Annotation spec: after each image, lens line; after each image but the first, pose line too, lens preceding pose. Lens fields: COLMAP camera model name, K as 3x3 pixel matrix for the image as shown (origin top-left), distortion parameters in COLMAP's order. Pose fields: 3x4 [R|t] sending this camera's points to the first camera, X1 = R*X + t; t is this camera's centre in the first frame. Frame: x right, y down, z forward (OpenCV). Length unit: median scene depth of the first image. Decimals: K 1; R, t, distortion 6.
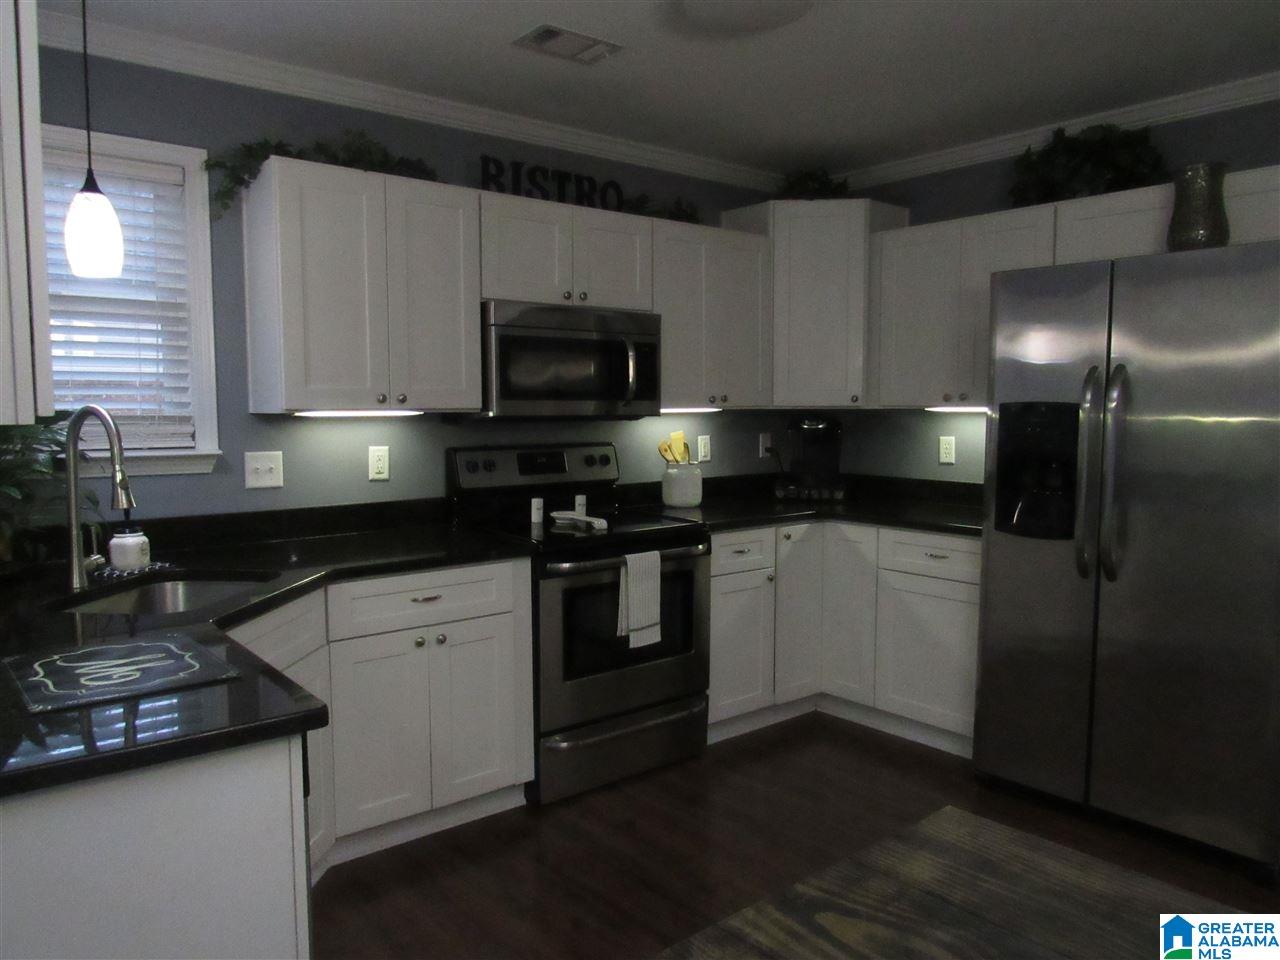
lens RADIAL K [[911.9, 0, 640.5], [0, 911.9, 481.6], [0, 0, 1]] dist [-0.030118, -0.000834]
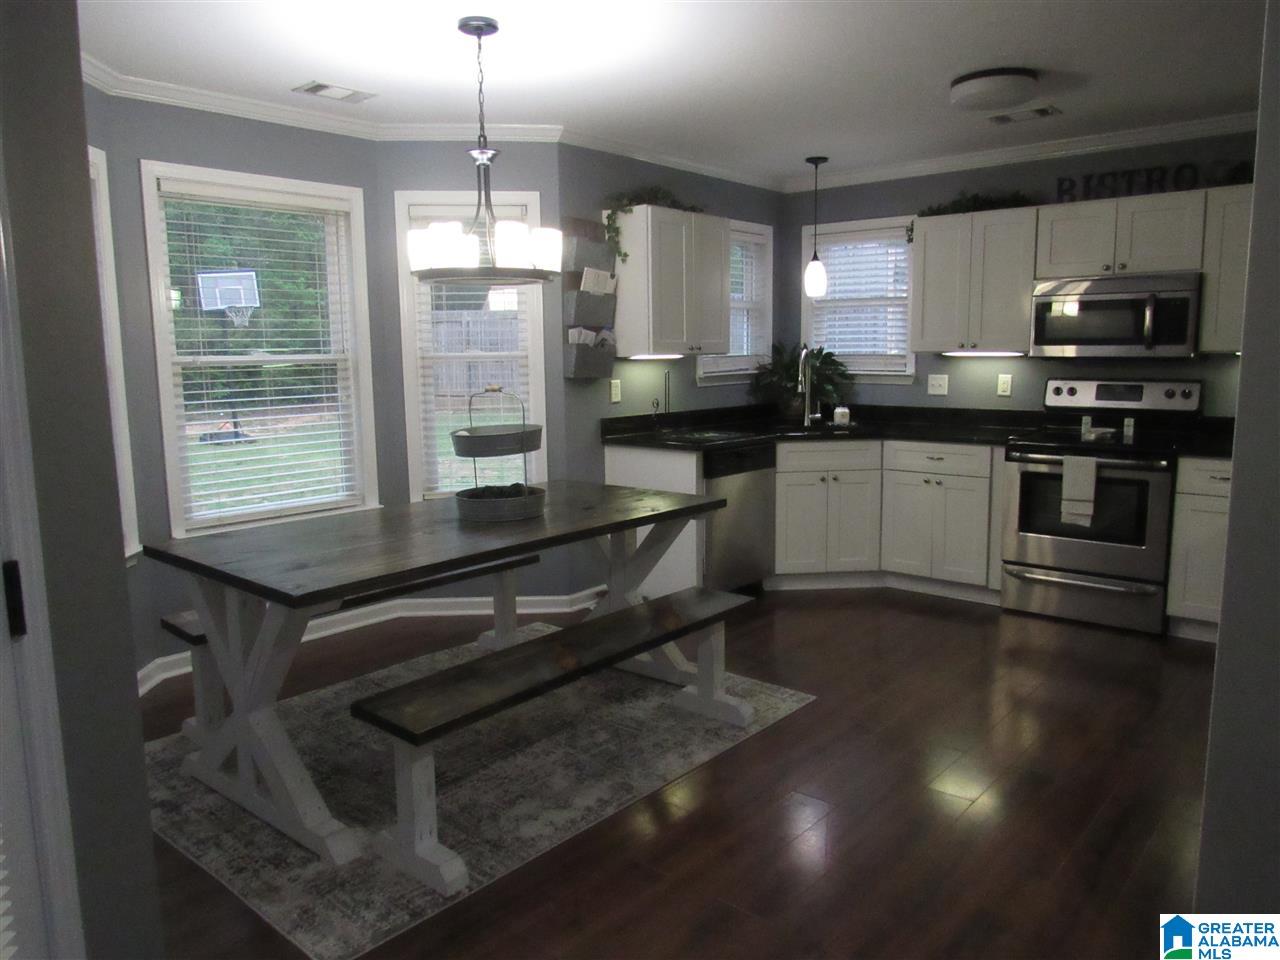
lens RADIAL K [[911.9, 0, 640.7], [0, 911.9, 478.0], [0, 0, 1]] dist [-0.030118, -0.000834]
pose [[0.165608, 0.137580, -0.976548, 1.276896], [-0.073278, 0.989200, 0.126936, -0.015608], [0.983466, 0.050538, 0.173901, 0.110115]]
